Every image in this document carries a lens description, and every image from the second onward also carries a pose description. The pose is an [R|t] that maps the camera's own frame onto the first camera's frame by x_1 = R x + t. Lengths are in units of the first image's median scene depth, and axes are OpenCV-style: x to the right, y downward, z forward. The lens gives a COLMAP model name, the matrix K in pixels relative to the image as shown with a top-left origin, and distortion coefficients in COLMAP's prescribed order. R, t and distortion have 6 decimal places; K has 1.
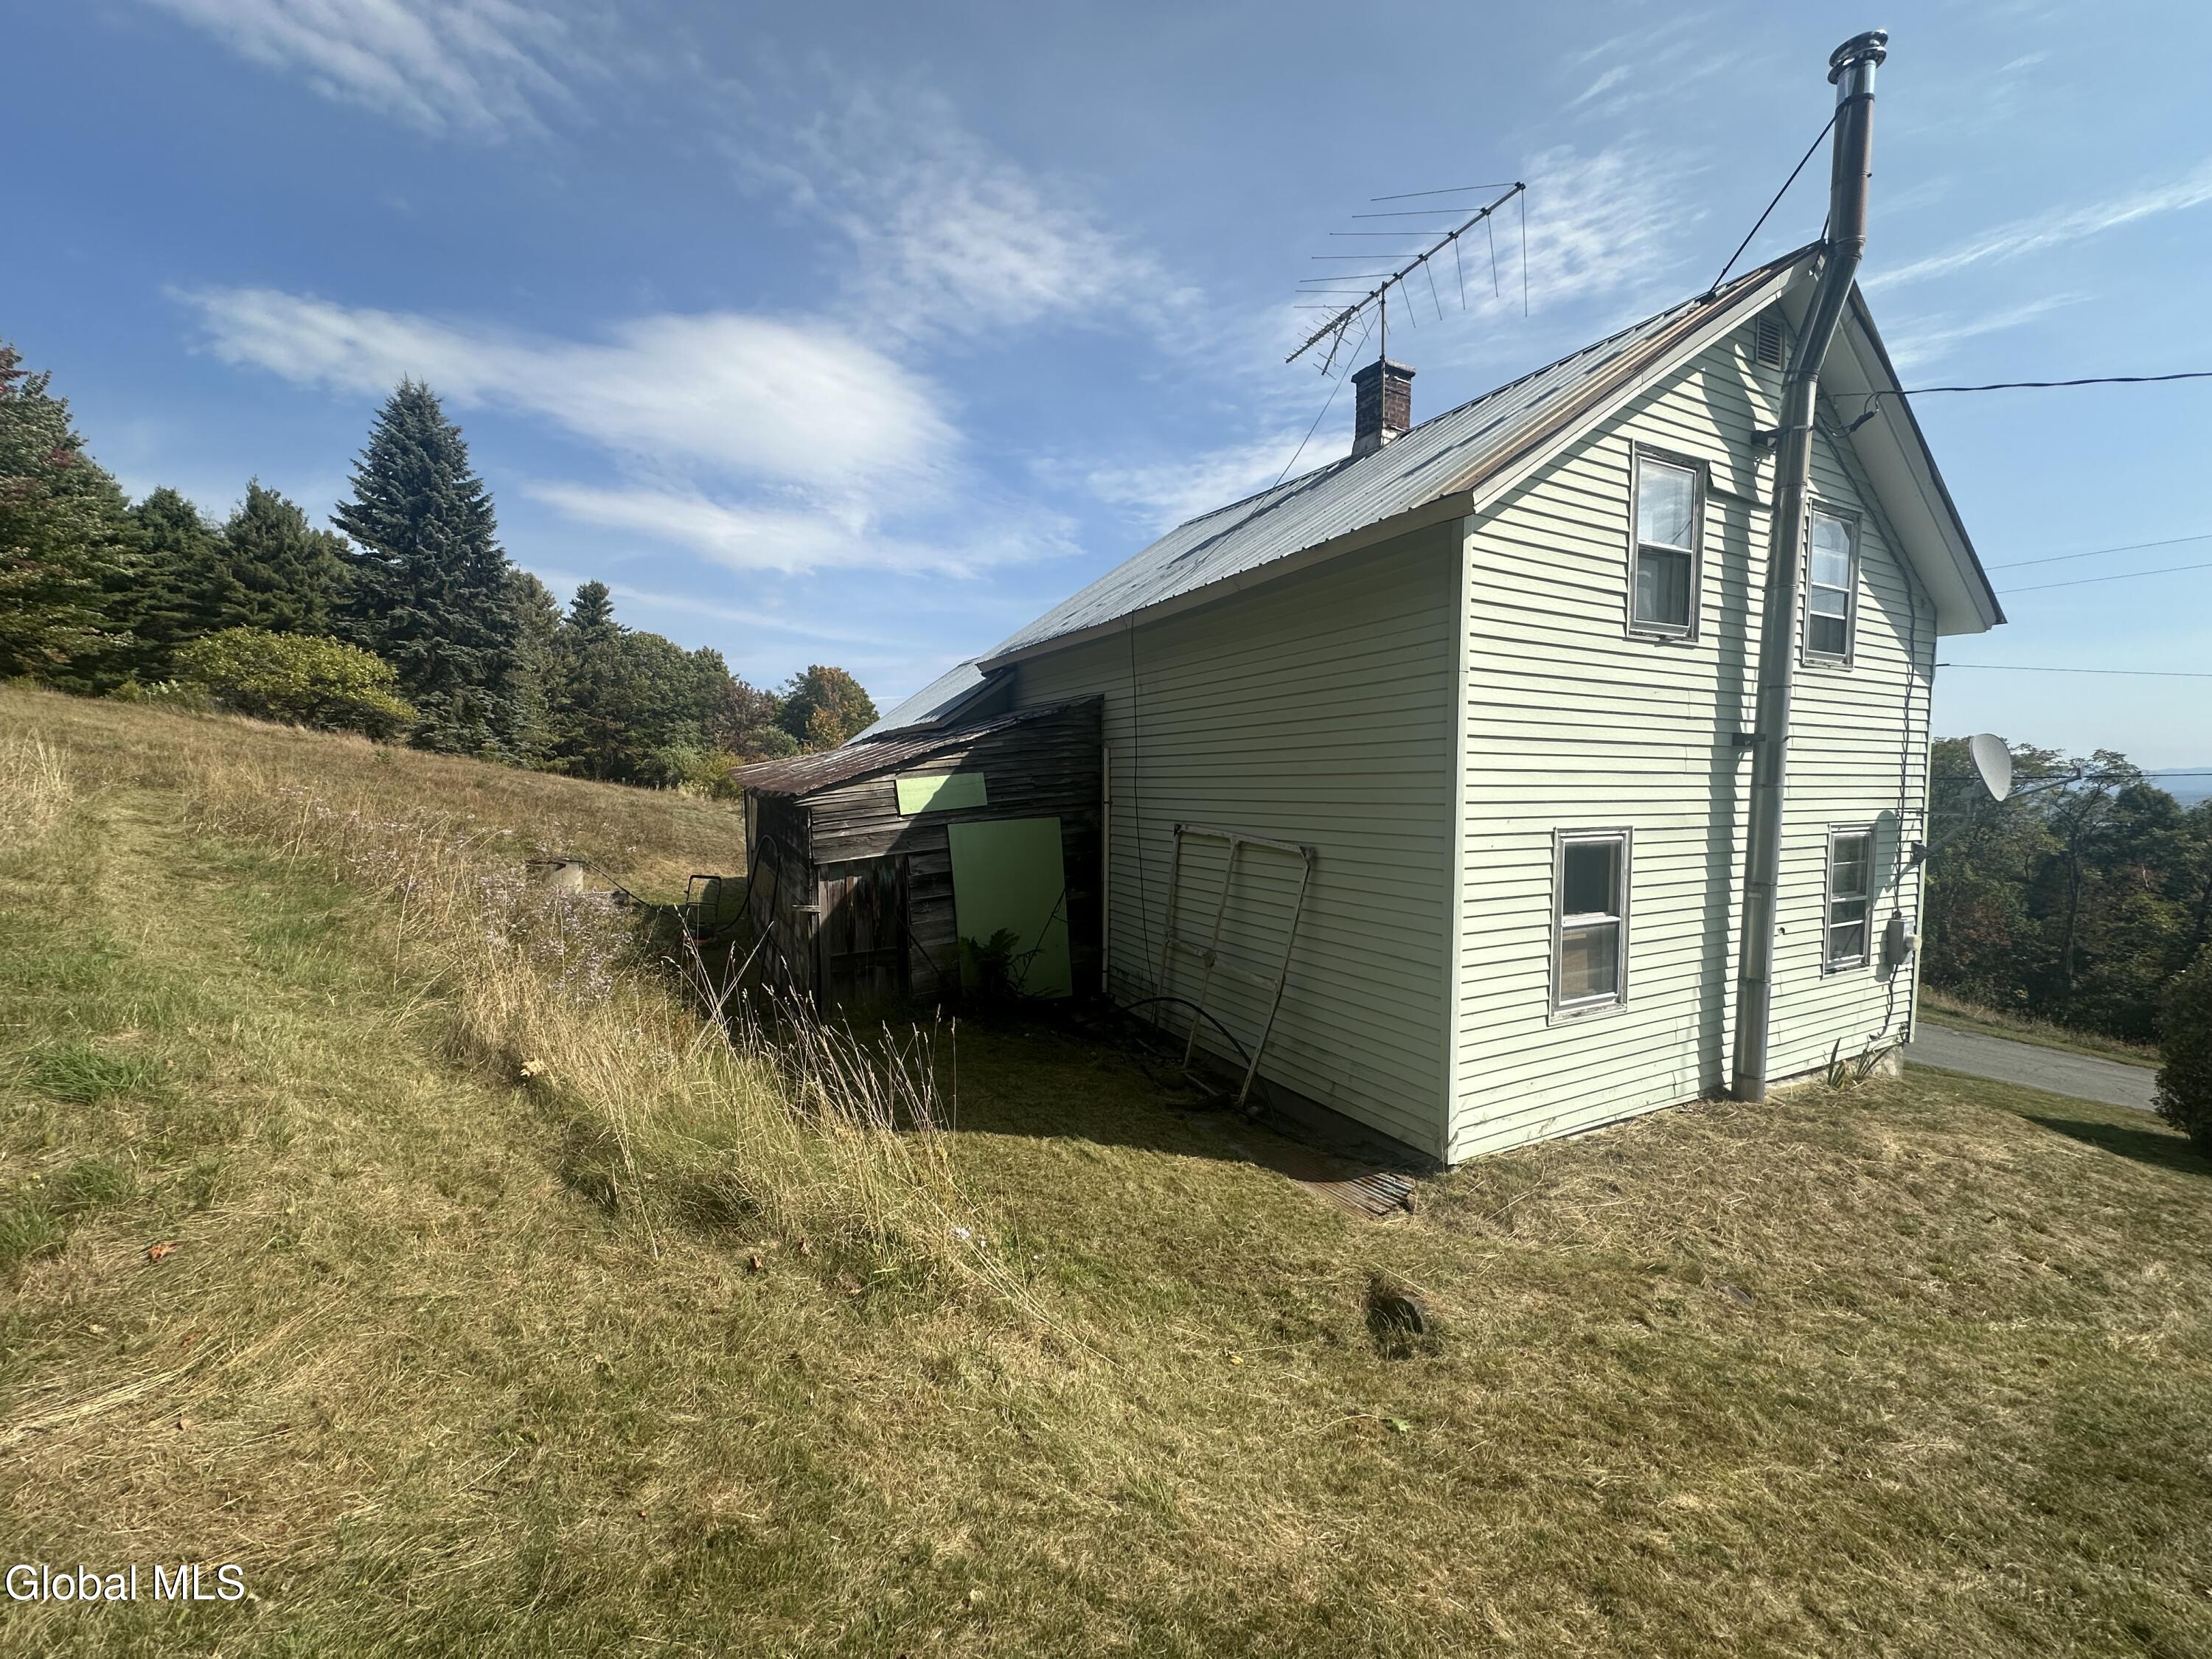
lens RADIAL K [[882.2, 0, 1113.1], [0, 882.2, 812.6], [0, 0, 1]] dist [-0.002934, 0.000618]
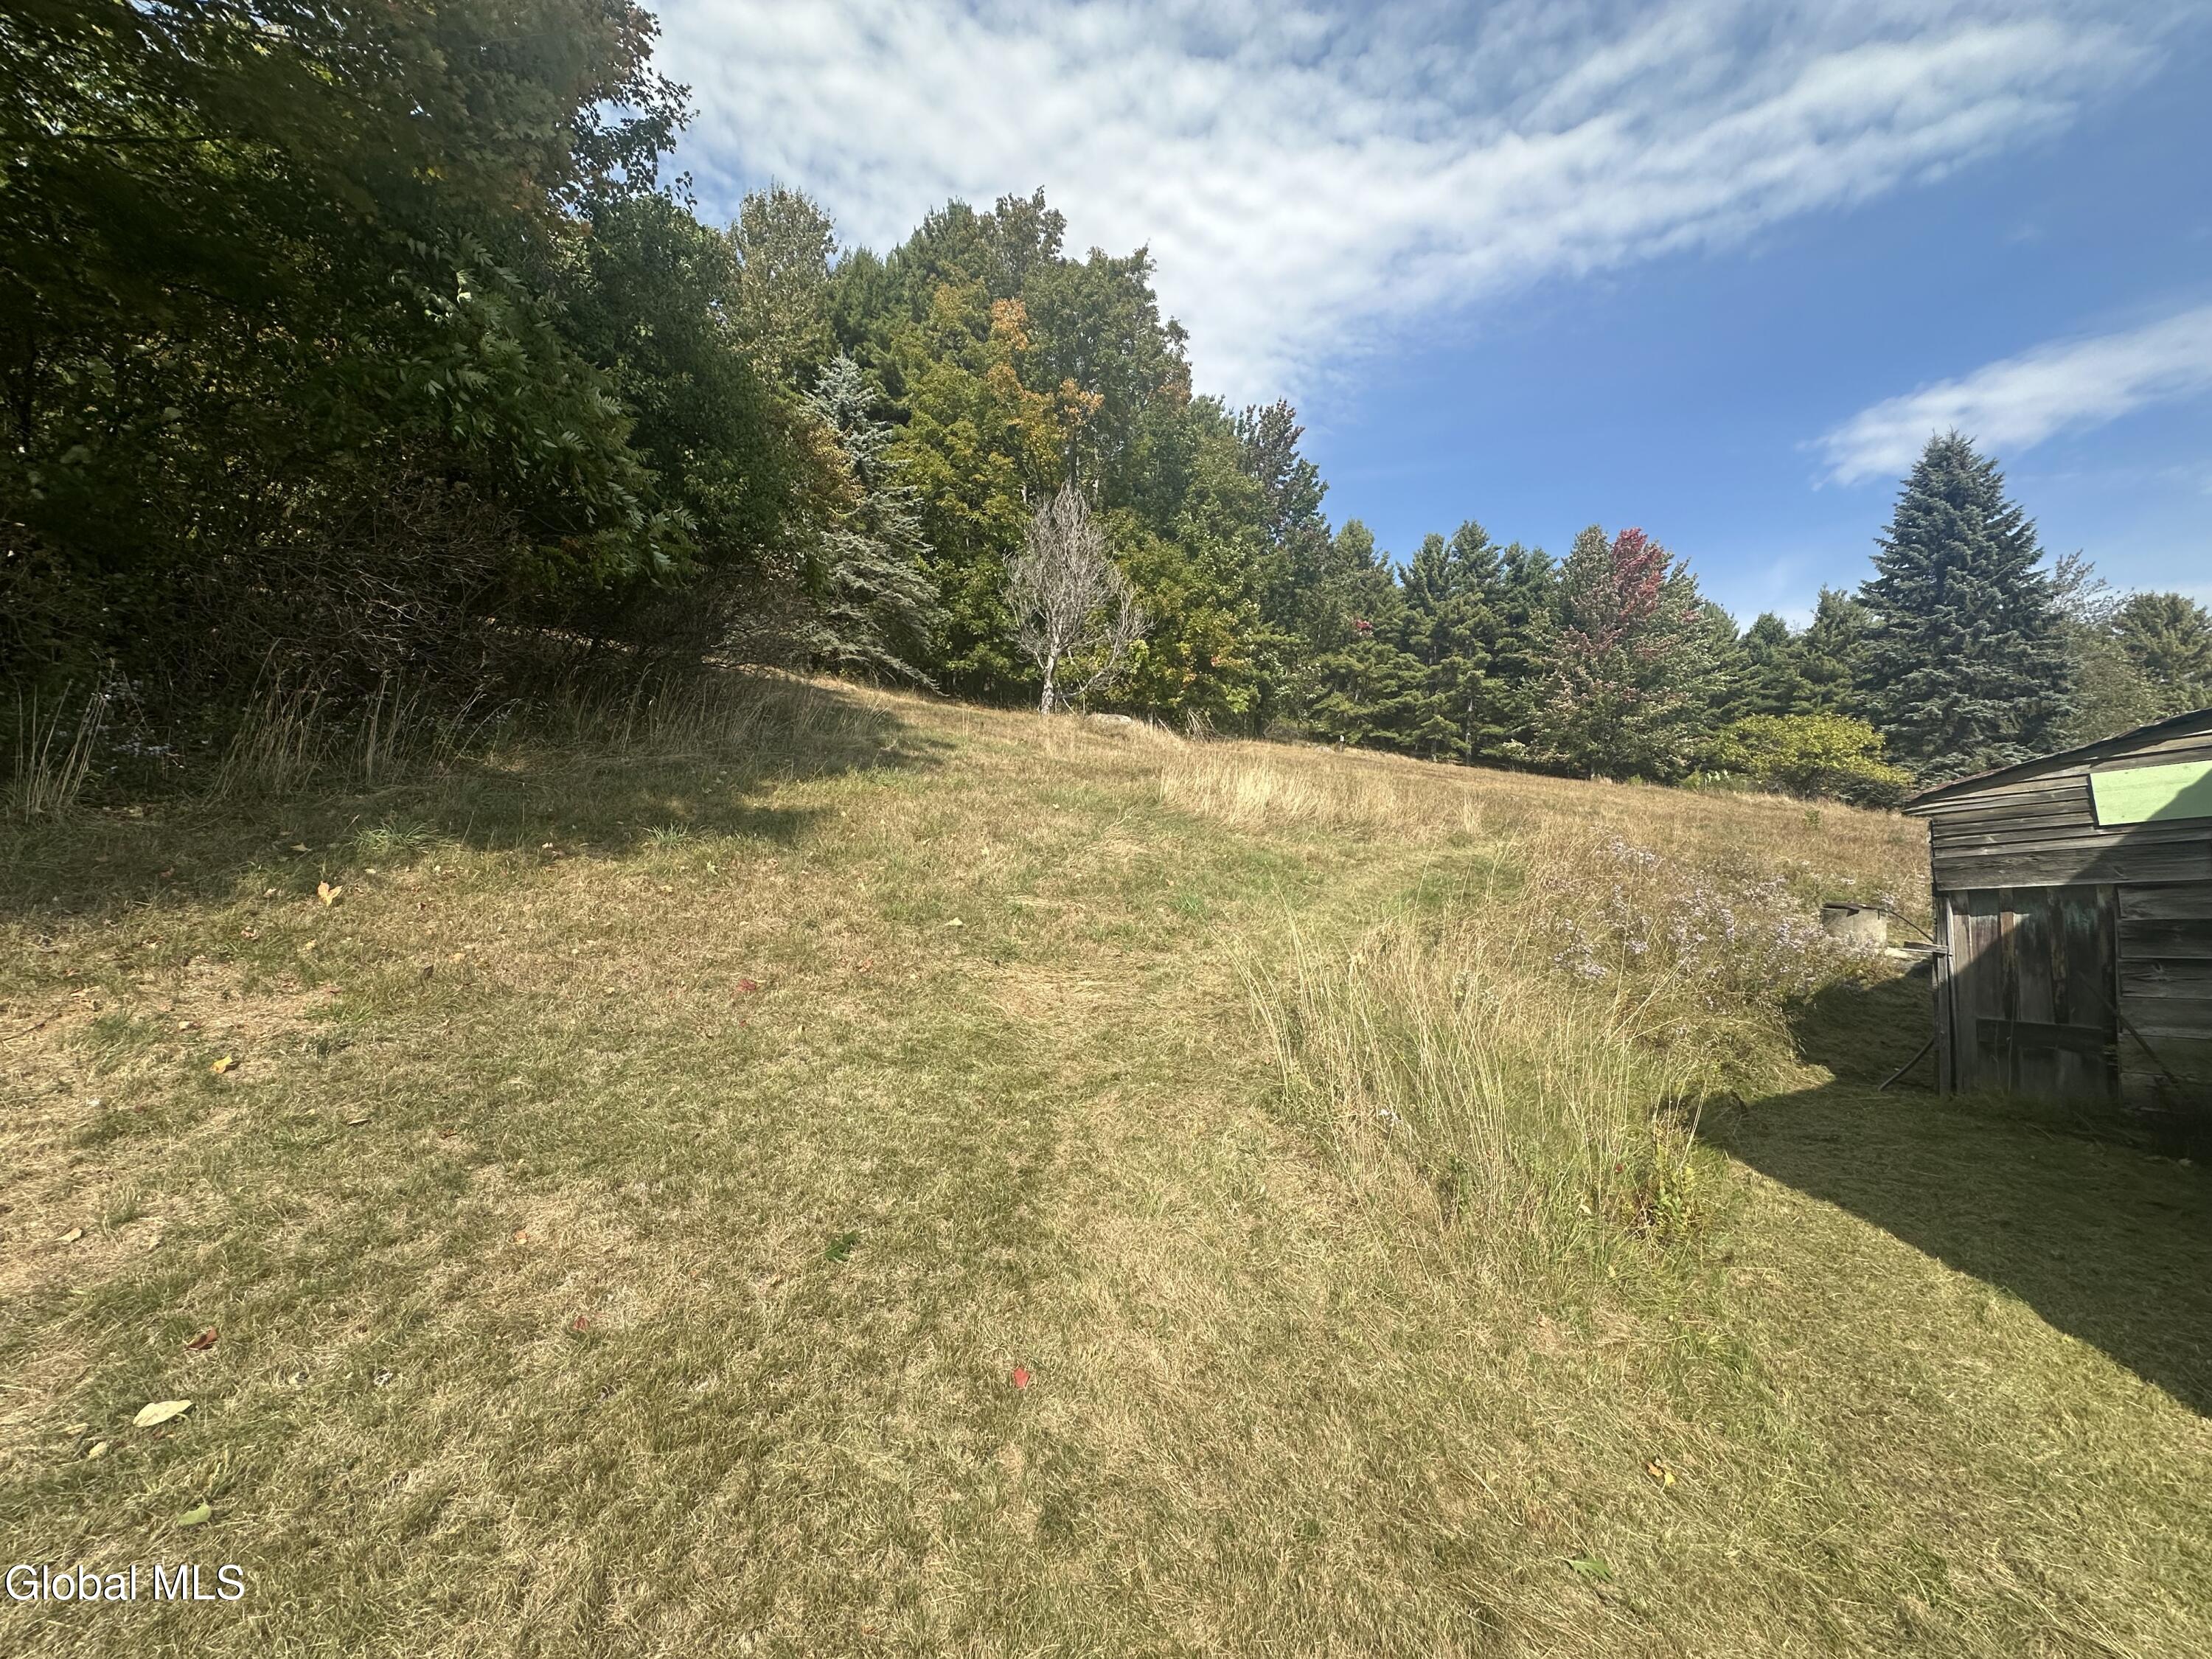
lens RADIAL K [[882.2, 0, 1094.0], [0, 882.2, 820.4], [0, 0, 1]] dist [-0.002934, 0.000618]
pose [[0.069153, -0.038258, -0.996872, 0.457684], [-0.049416, 0.997906, -0.041726, 0.079202], [0.996381, 0.052146, 0.067117, 0.253547]]
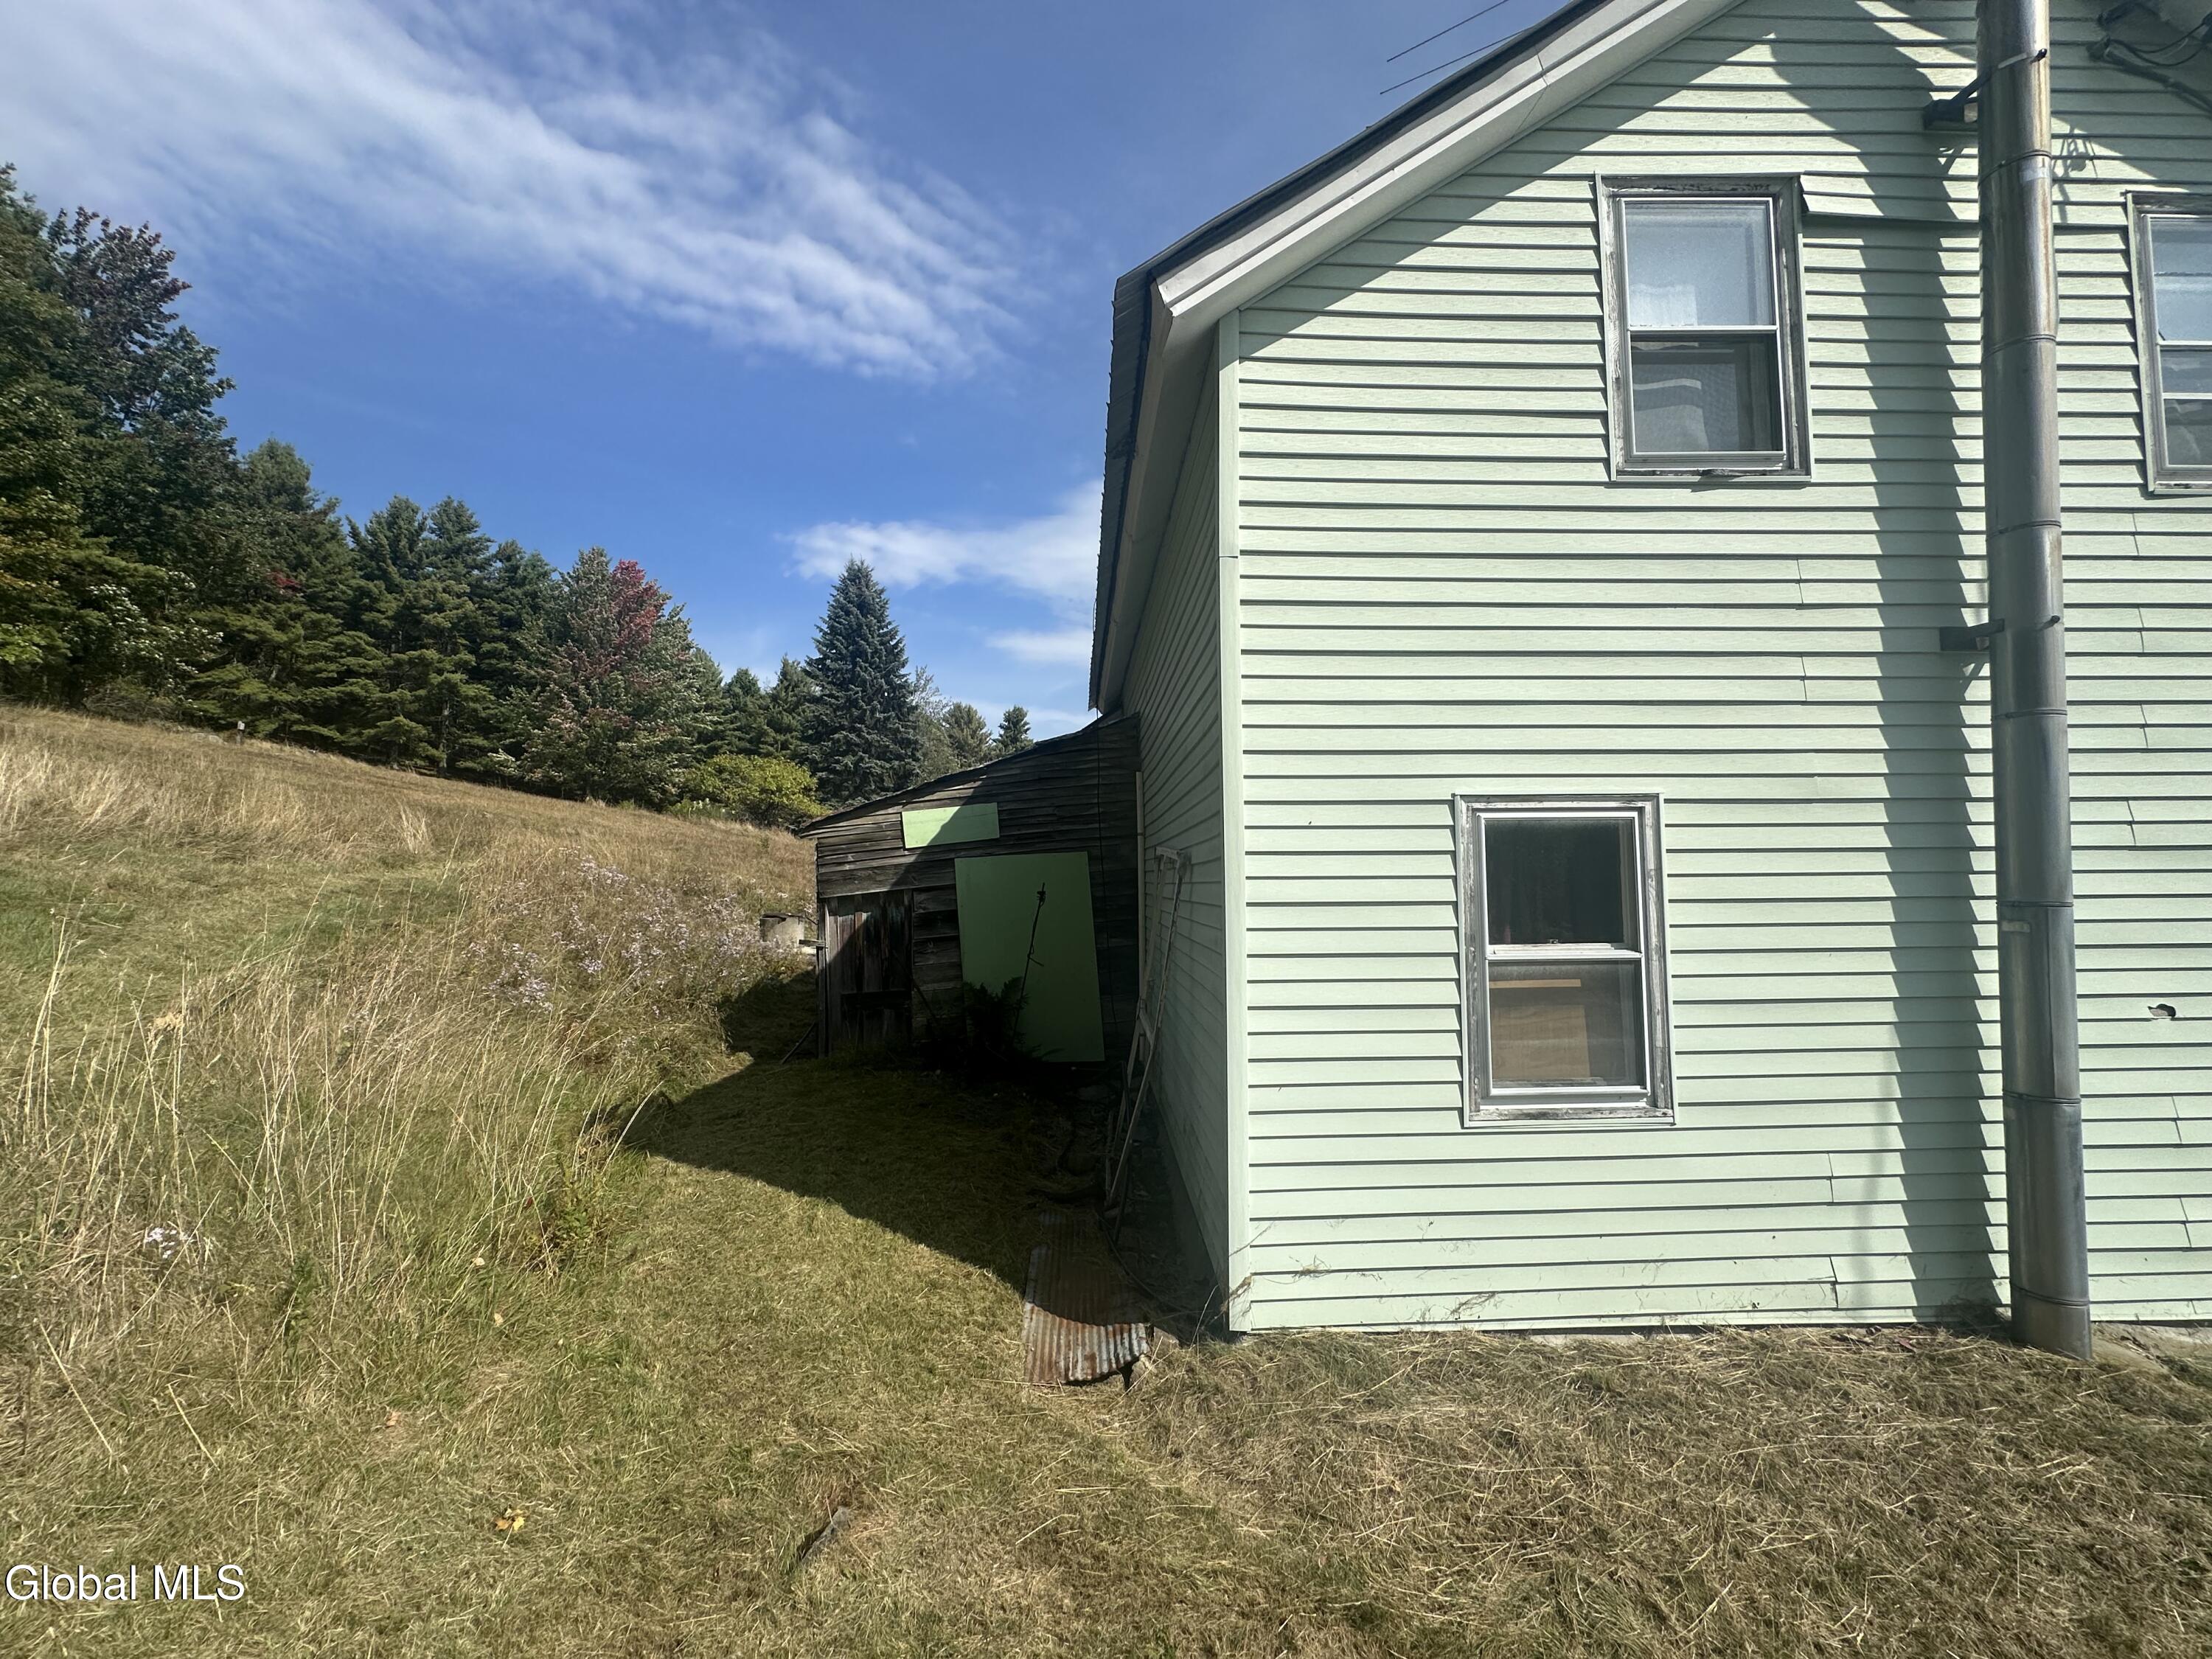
lens RADIAL K [[882.2, 0, 1114.6], [0, 882.2, 817.2], [0, 0, 1]] dist [-0.002934, 0.000618]
pose [[0.900422, -0.040731, -0.433107, 0.472414], [-0.005009, 0.994570, -0.103945, 0.083904], [0.434989, 0.095764, 0.895329, 0.299074]]
